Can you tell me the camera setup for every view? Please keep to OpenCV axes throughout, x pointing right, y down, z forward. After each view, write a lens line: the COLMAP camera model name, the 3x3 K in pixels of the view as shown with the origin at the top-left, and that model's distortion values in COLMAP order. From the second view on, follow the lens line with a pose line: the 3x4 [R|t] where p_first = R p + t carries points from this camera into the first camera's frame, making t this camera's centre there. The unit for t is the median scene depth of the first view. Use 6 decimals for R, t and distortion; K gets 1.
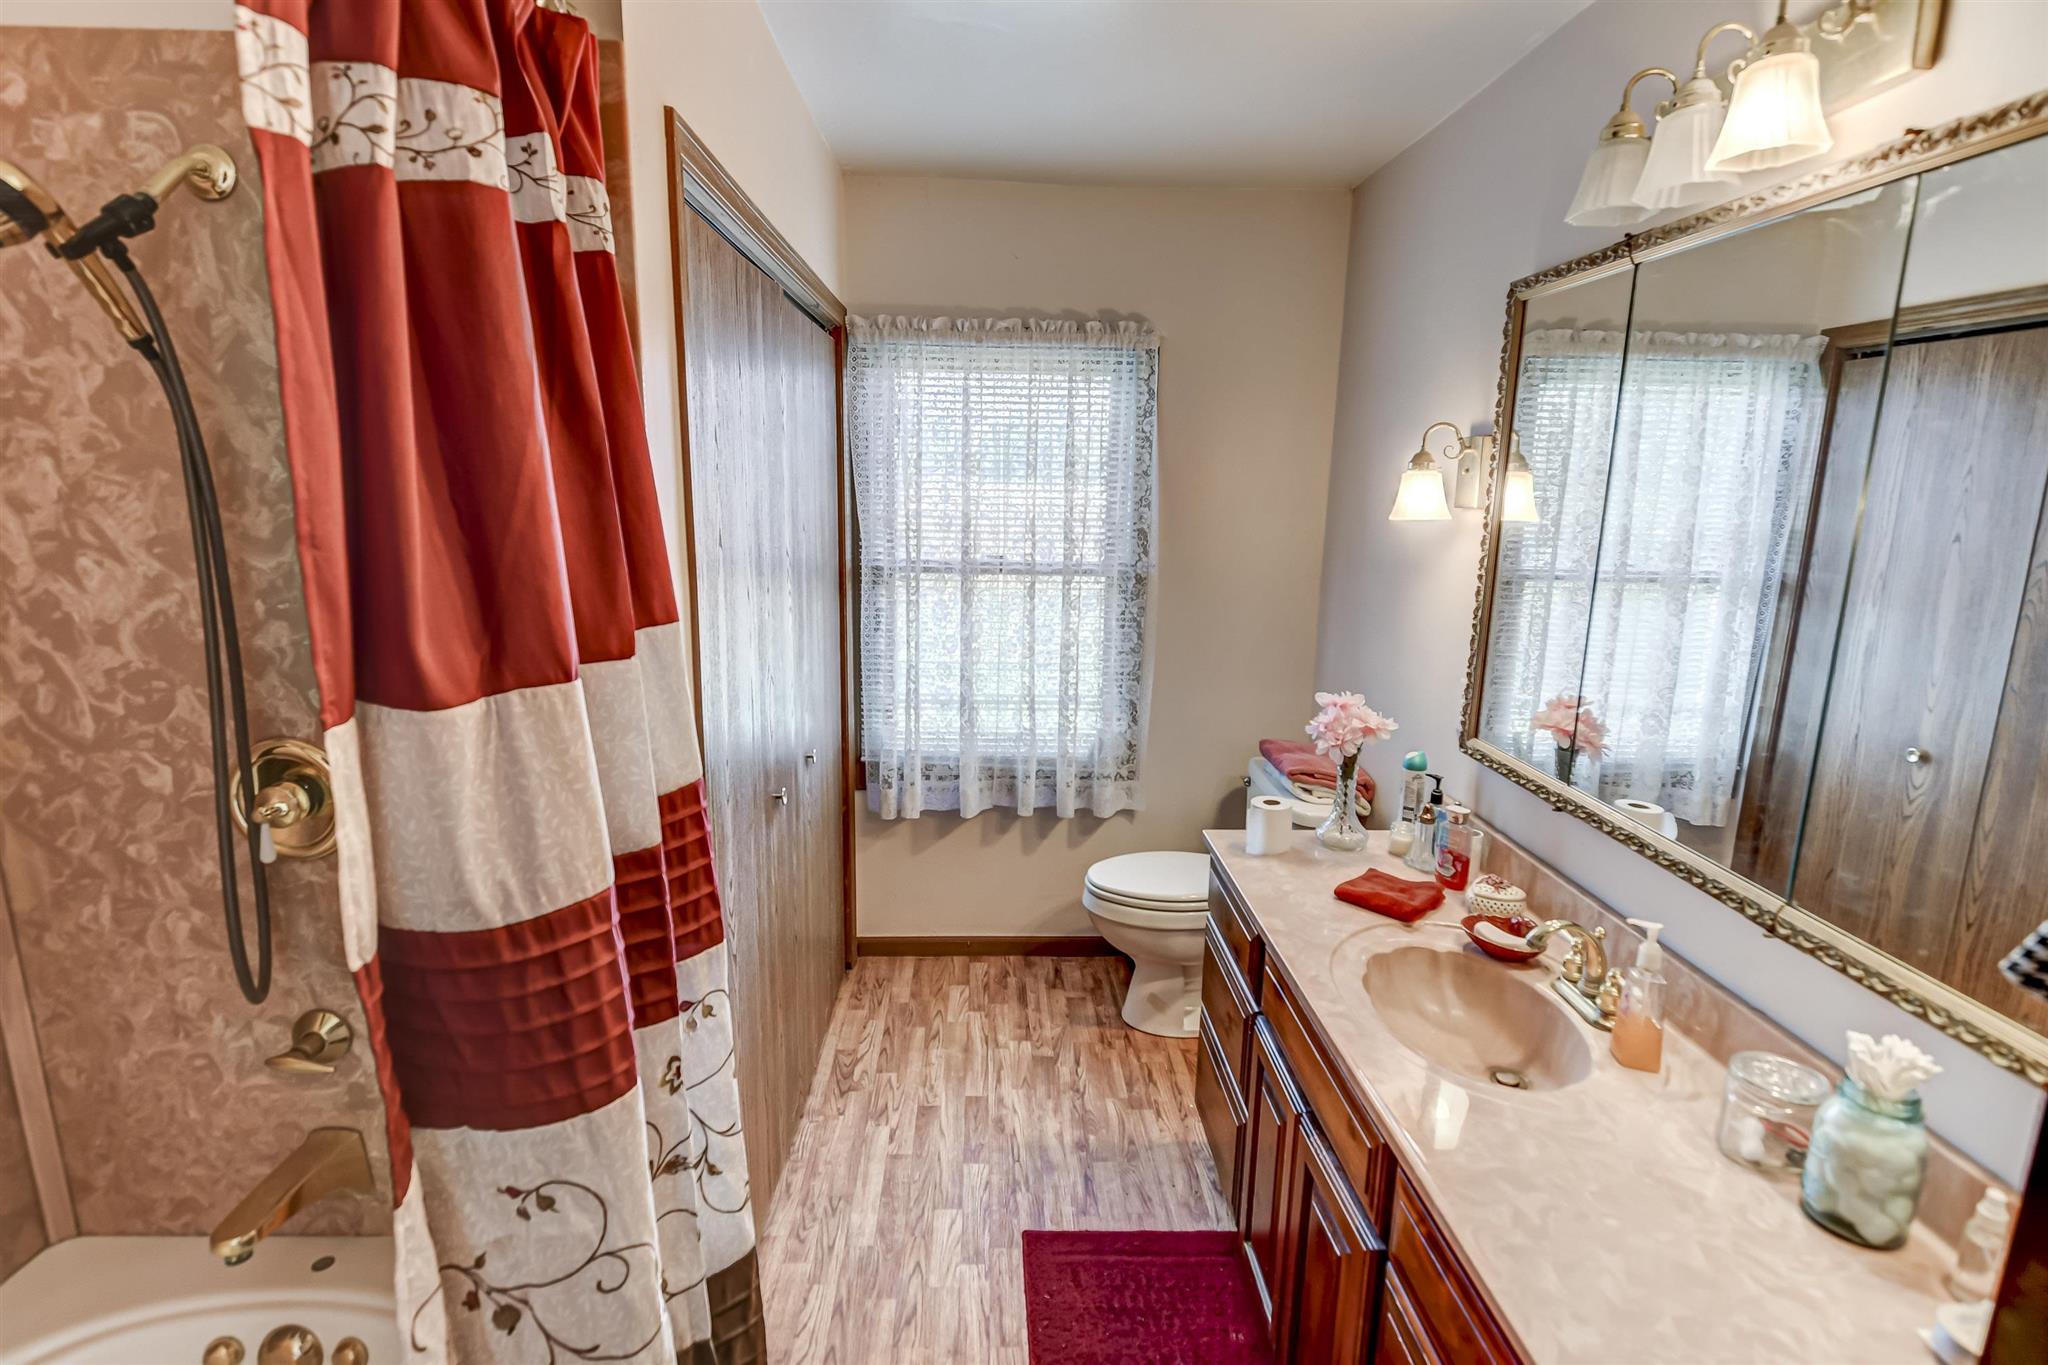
lens RADIAL K [[989.3, 0, 1024.0], [0, 989.3, 682.5], [0, 0, 1]] dist [0.009906, -0.010195]
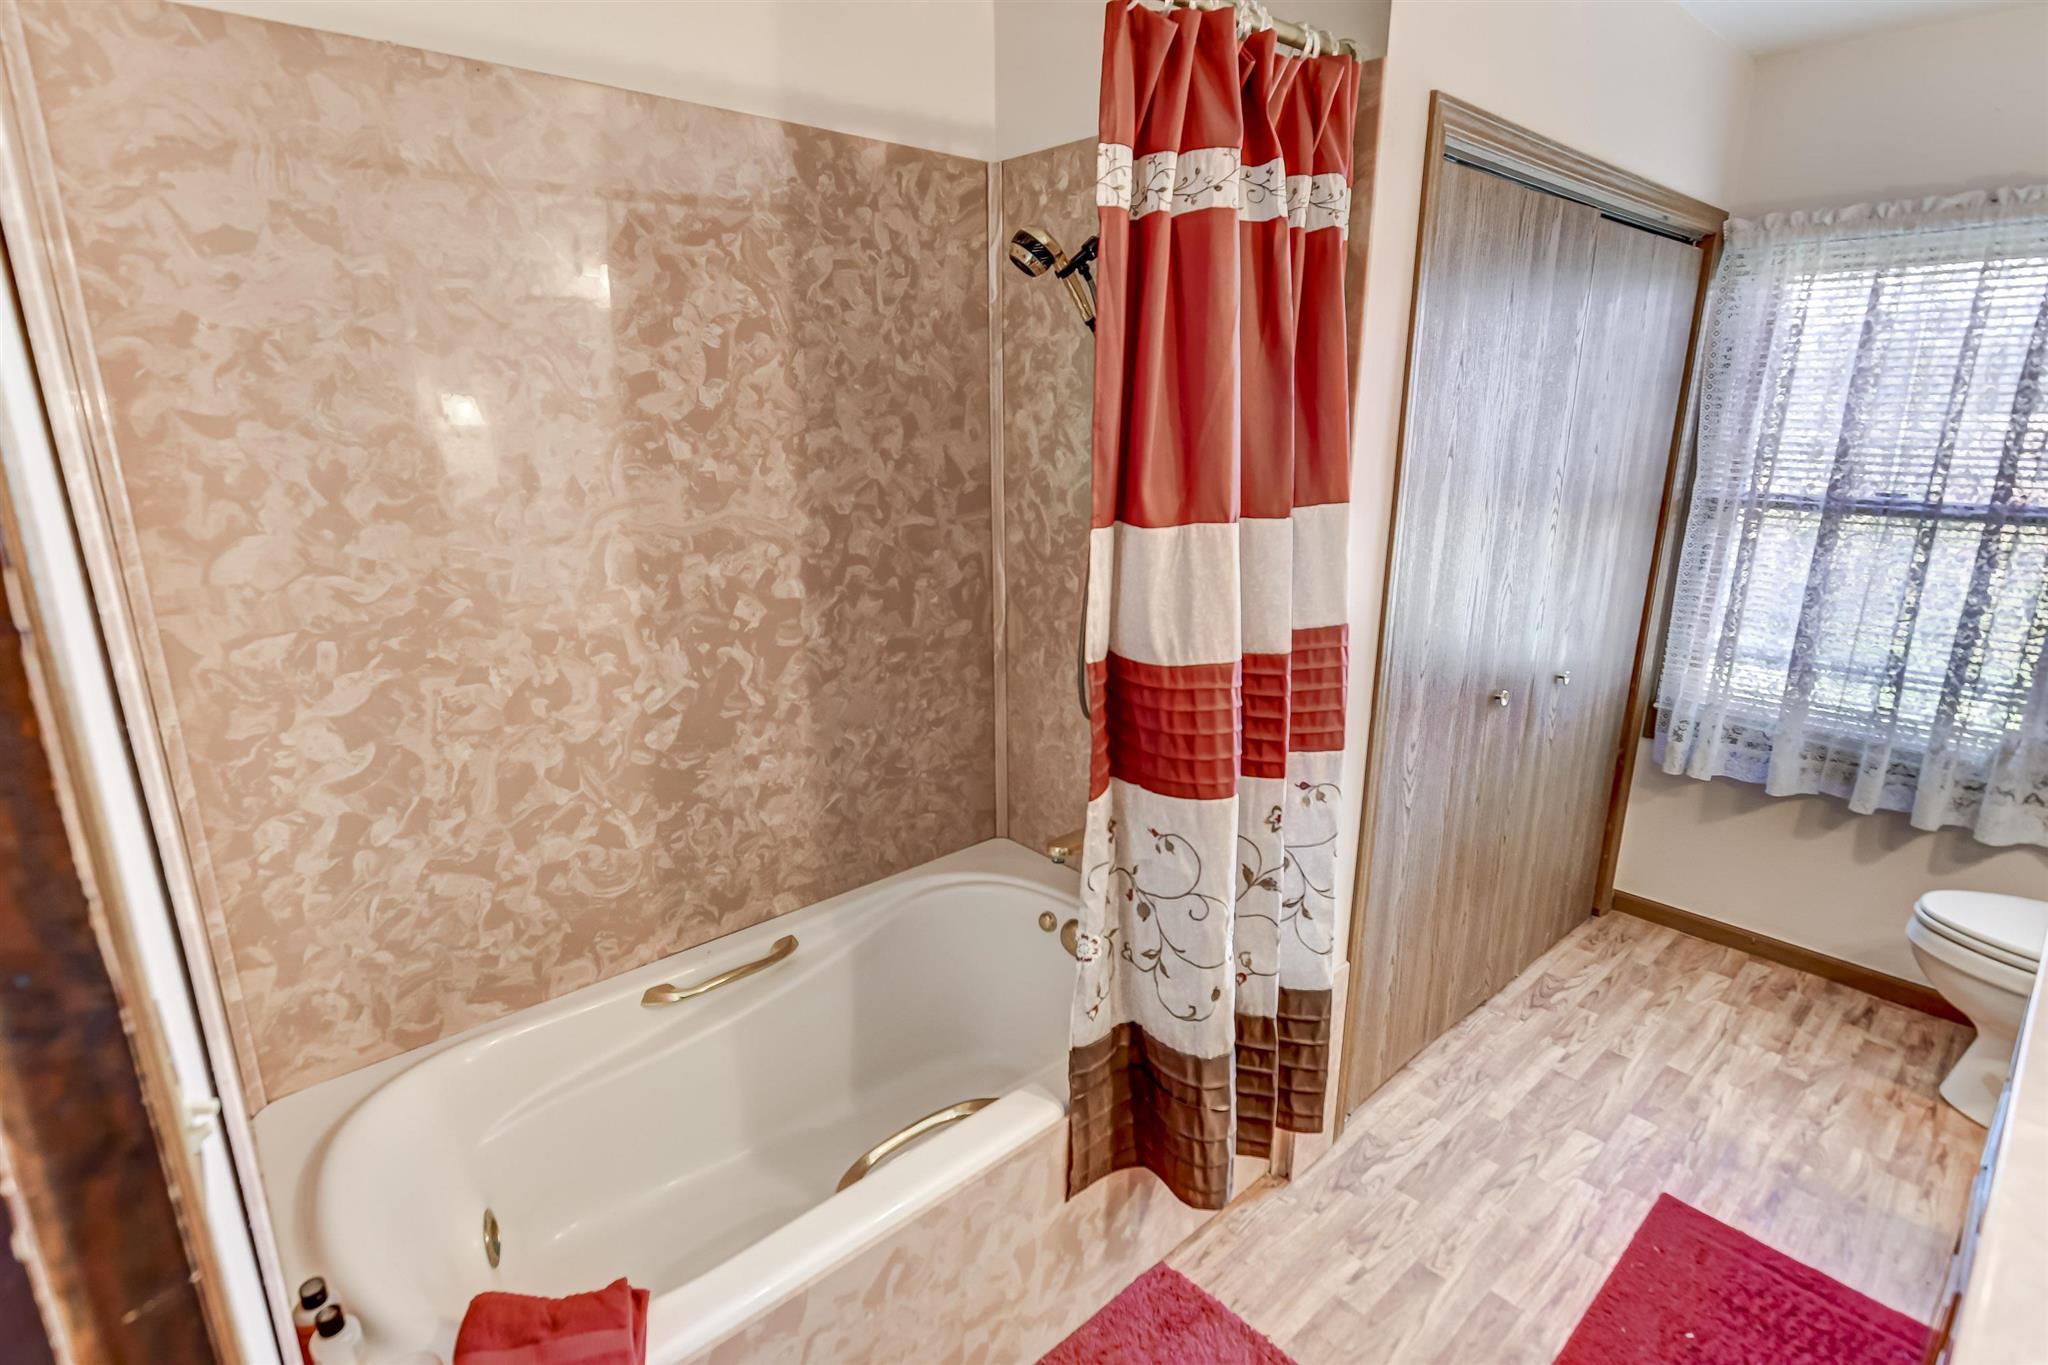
lens RADIAL K [[989.3, 0, 1024.0], [0, 989.3, 682.5], [0, 0, 1]] dist [0.009906, -0.010195]
pose [[0.645238, 0.185112, -0.741216, 0.215964], [-0.142696, 0.982329, 0.121109, 0.041324], [0.750537, 0.027624, 0.660251, -0.107468]]
